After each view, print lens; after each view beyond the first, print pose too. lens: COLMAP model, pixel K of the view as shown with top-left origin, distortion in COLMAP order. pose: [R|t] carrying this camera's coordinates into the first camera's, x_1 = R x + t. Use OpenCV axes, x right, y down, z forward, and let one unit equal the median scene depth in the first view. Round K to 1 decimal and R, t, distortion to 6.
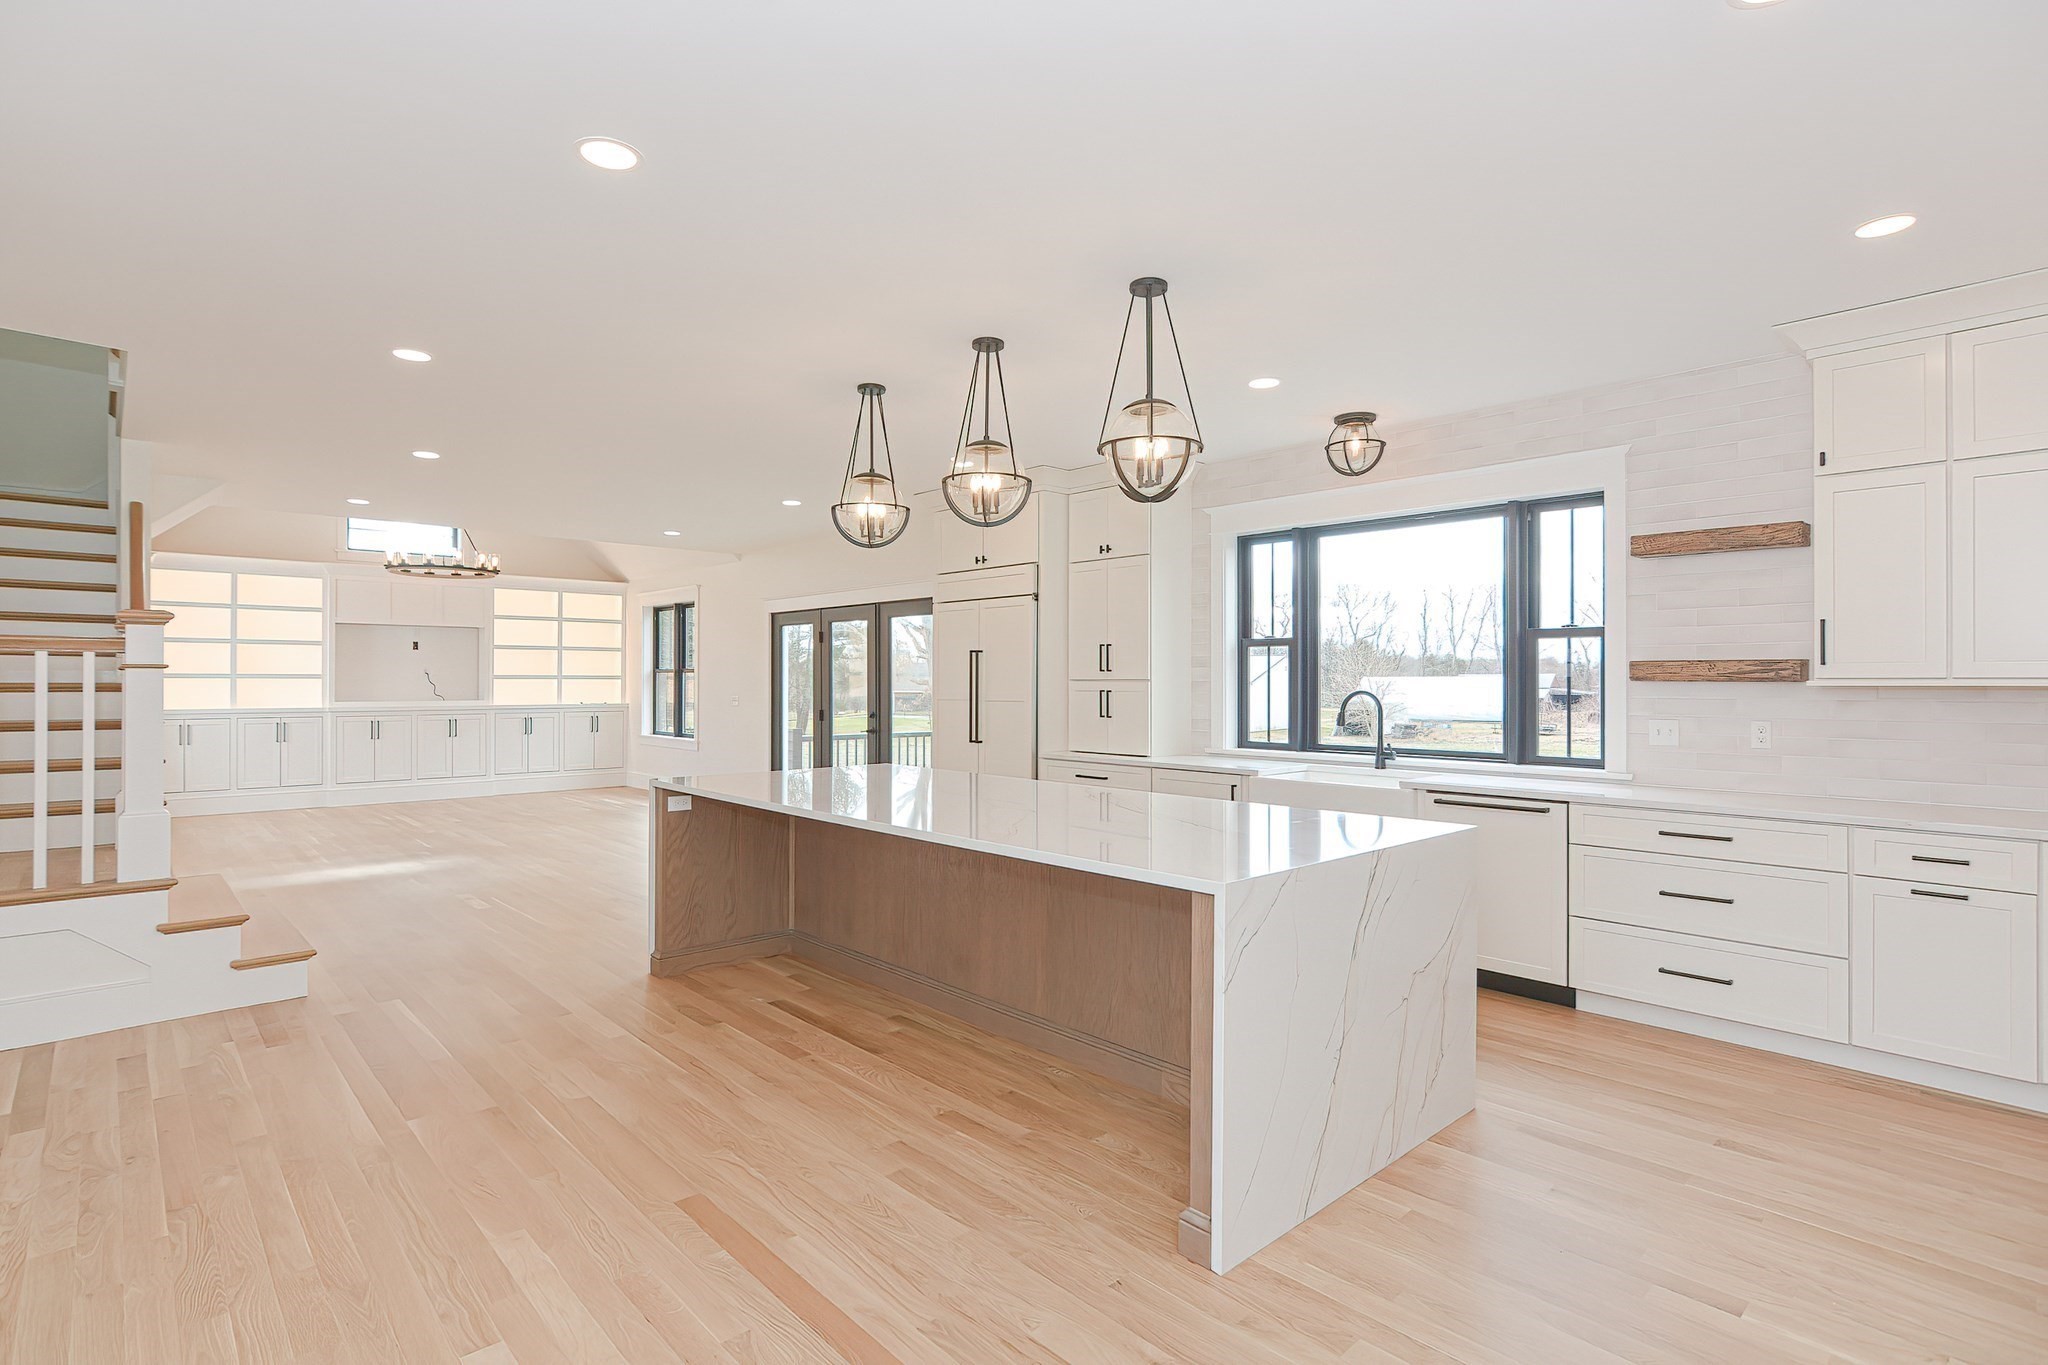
lens RADIAL K [[1004.5, 0, 1016.2], [0, 1004.5, 680.4], [0, 0, 1]] dist [-0.019697, 0.009862]
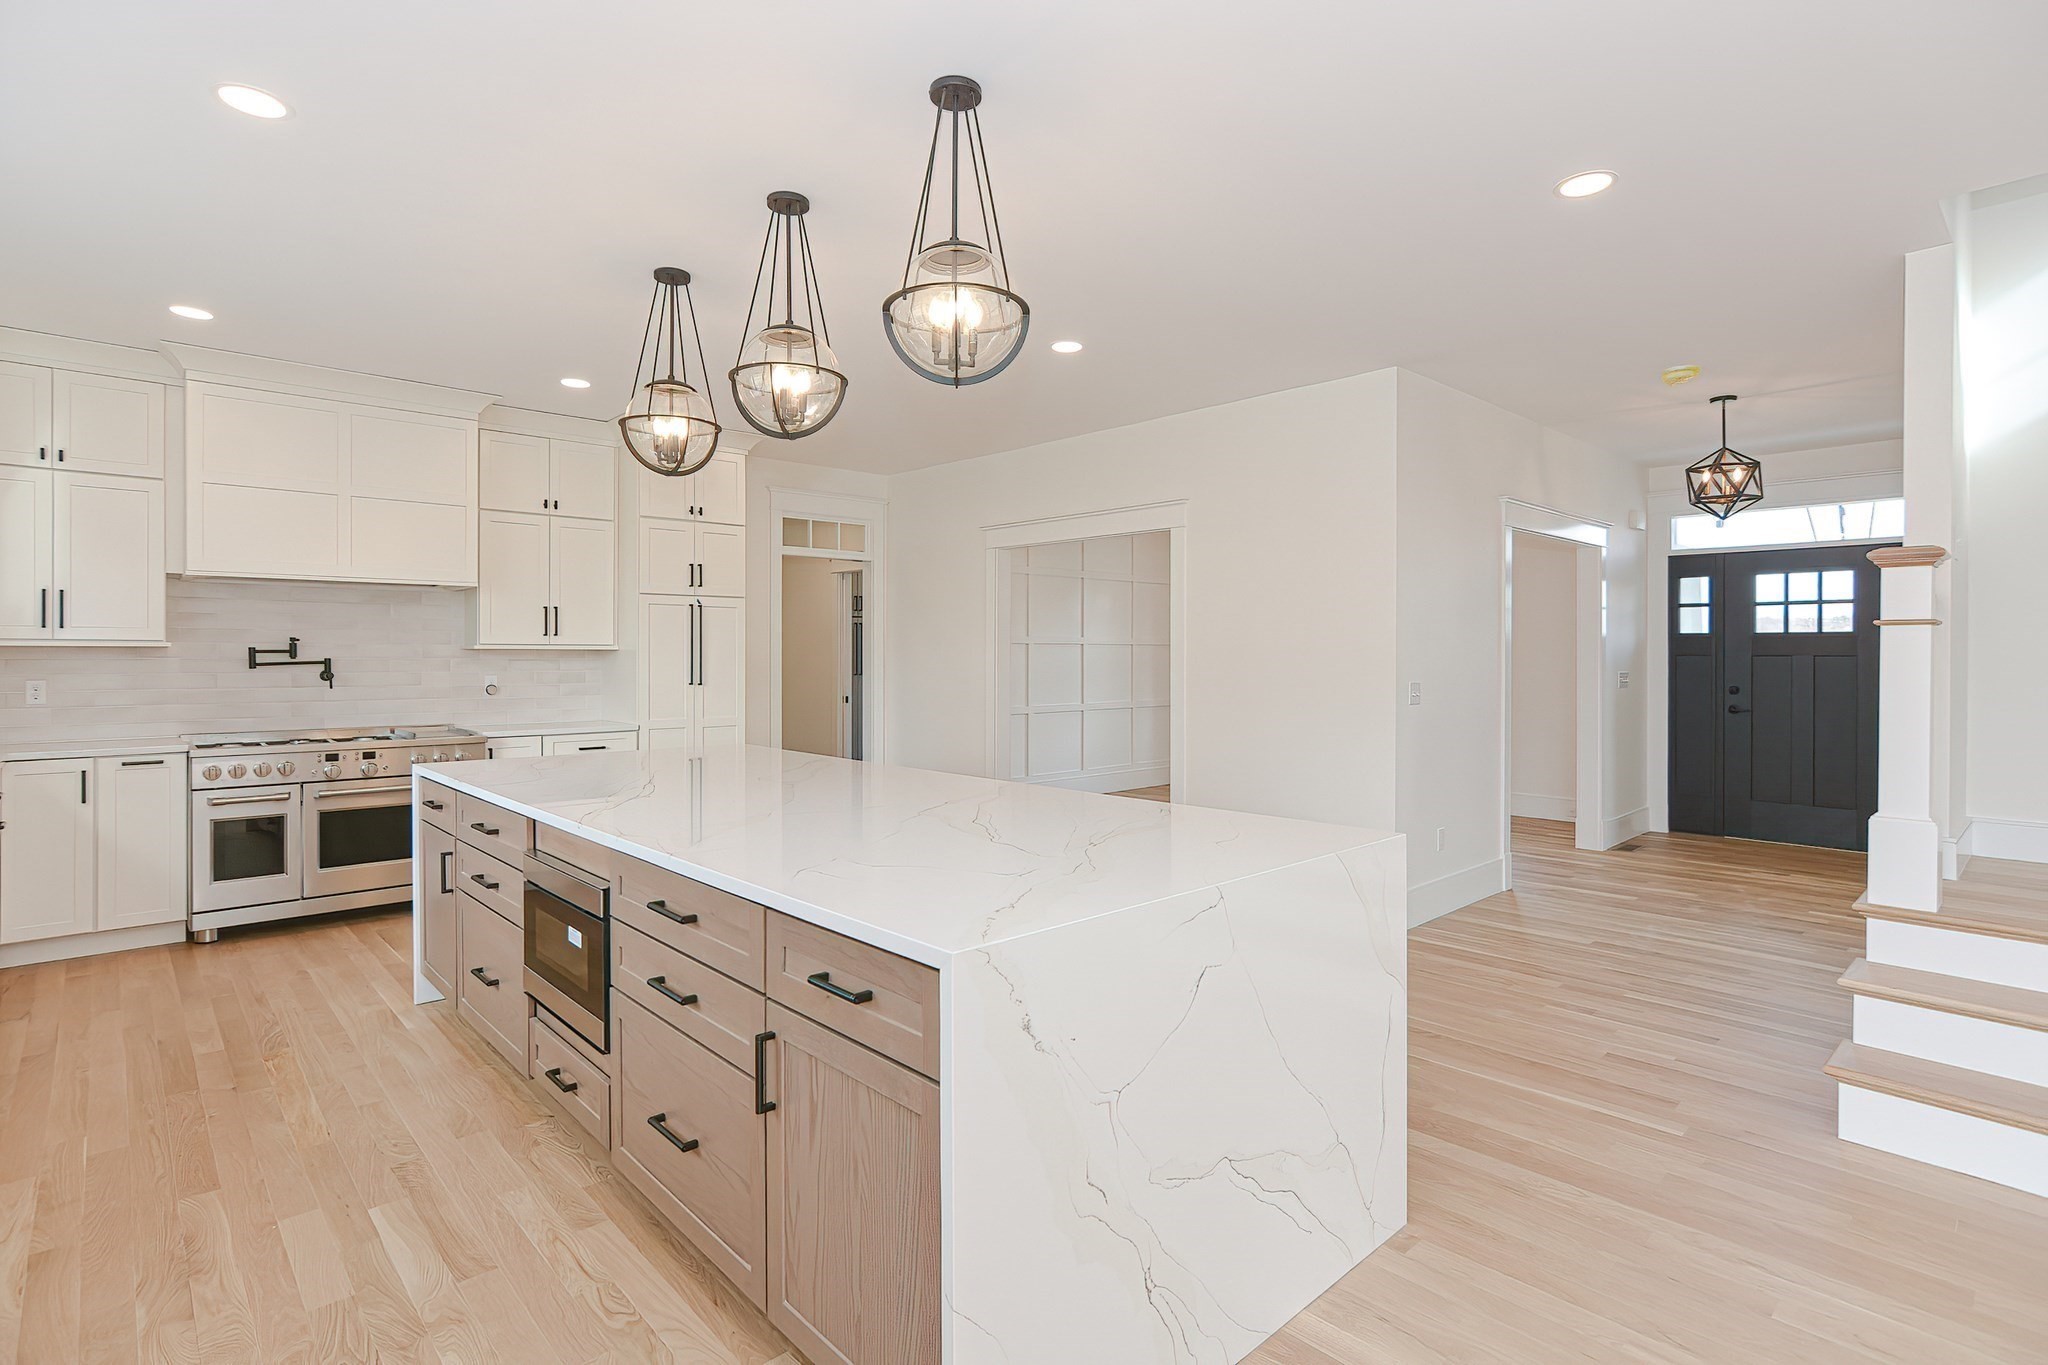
lens RADIAL K [[1007.8, 0, 1026.6], [0, 1007.8, 659.0], [0, 0, 1]] dist [-0.021295, 0.010028]
pose [[-0.999970, -0.003855, -0.006766, -0.177910], [-0.003882, 0.999984, 0.004066, 0.010071], [0.006750, 0.004093, -0.999969, 1.532965]]
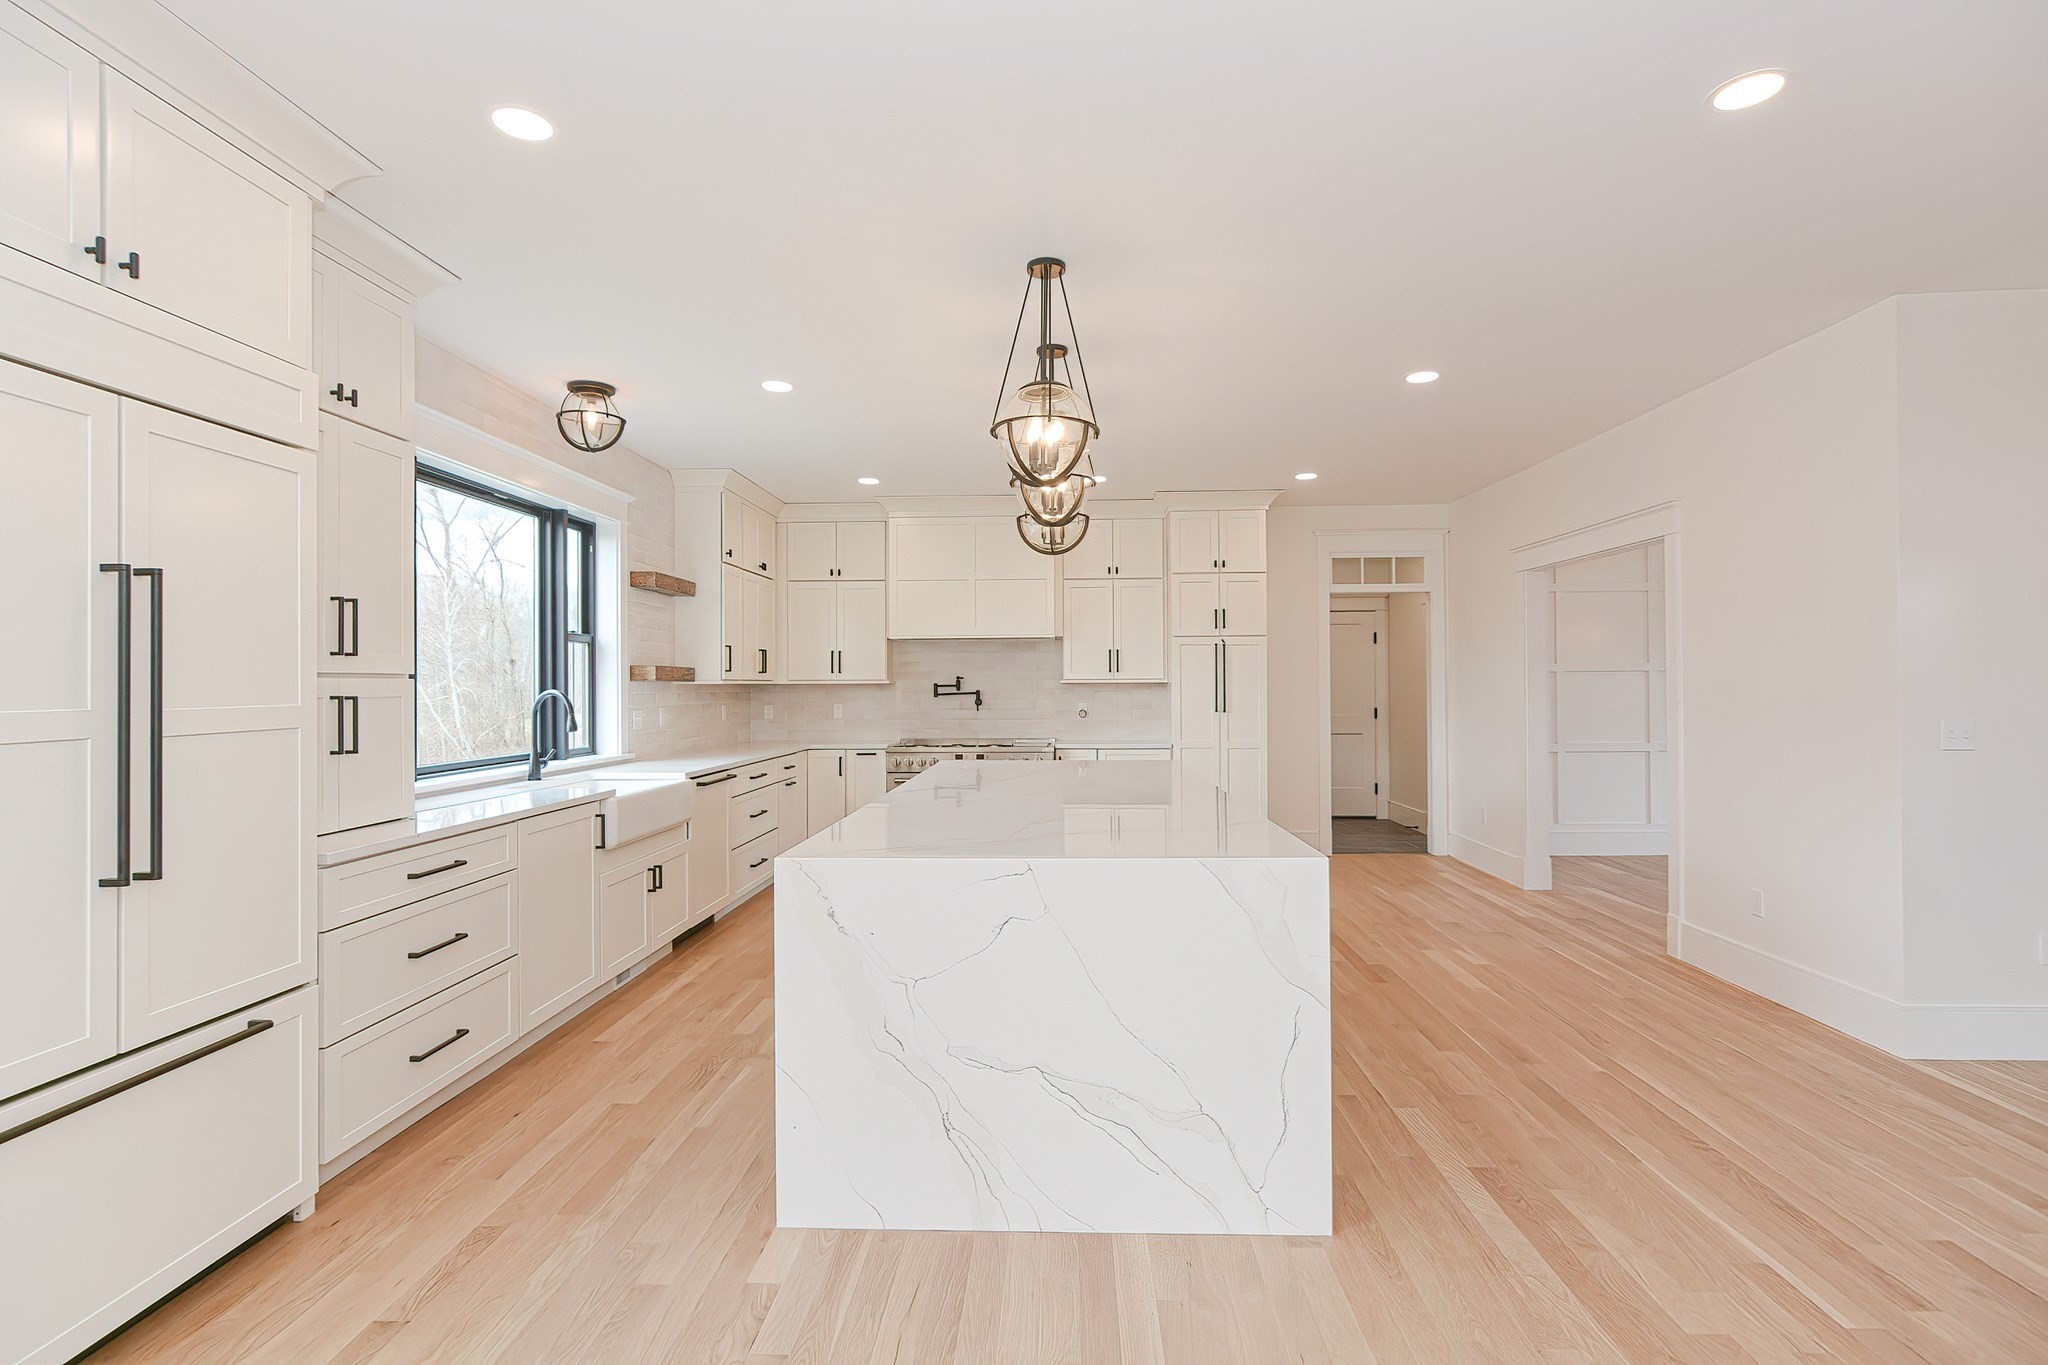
lens RADIAL K [[997.2, 0, 1025.6], [0, 997.2, 676.8], [0, 0, 1]] dist [-0.018466, 0.009288]
pose [[-0.707557, 0.008574, 0.706604, -0.634176], [0.004090, 0.999959, -0.008037, 0.008140], [-0.706644, -0.002797, -0.707564, 1.510380]]
